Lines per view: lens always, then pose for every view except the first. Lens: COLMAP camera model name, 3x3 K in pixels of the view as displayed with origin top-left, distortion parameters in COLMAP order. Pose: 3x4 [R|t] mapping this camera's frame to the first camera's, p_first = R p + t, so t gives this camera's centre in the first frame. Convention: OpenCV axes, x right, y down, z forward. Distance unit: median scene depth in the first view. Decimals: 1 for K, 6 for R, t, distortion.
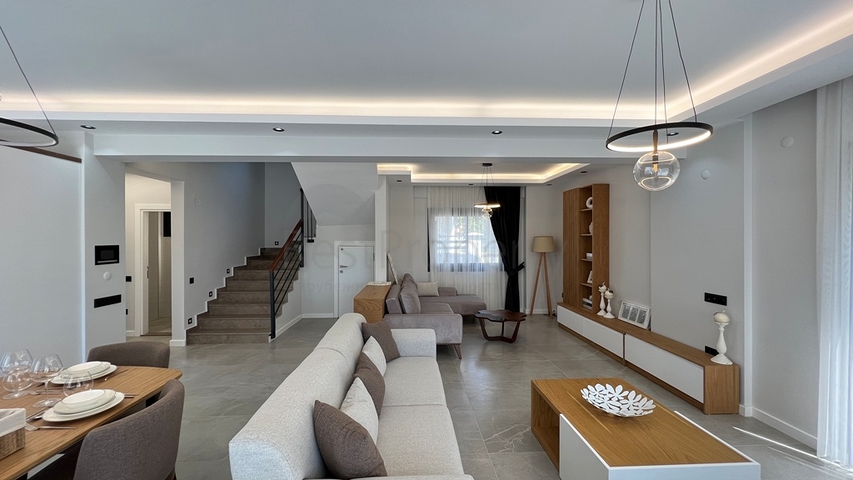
lens RADIAL K [[340.5, 0, 423.1], [0, 340.5, 240.7], [0, 0, 1]] dist [-0.002461, 0.001347]
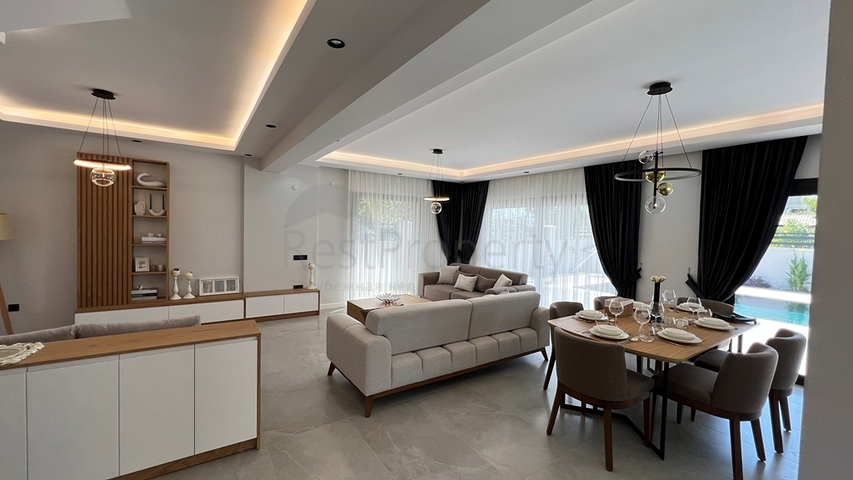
lens RADIAL K [[340.5, 0, 424.3], [0, 340.5, 238.5], [0, 0, 1]] dist [-0.002461, 0.001347]
pose [[-0.517637, -0.041407, 0.854598, -0.664798], [-0.020838, 0.999142, 0.035789, -0.006563], [-0.855347, 0.000718, -0.518055, 0.868637]]
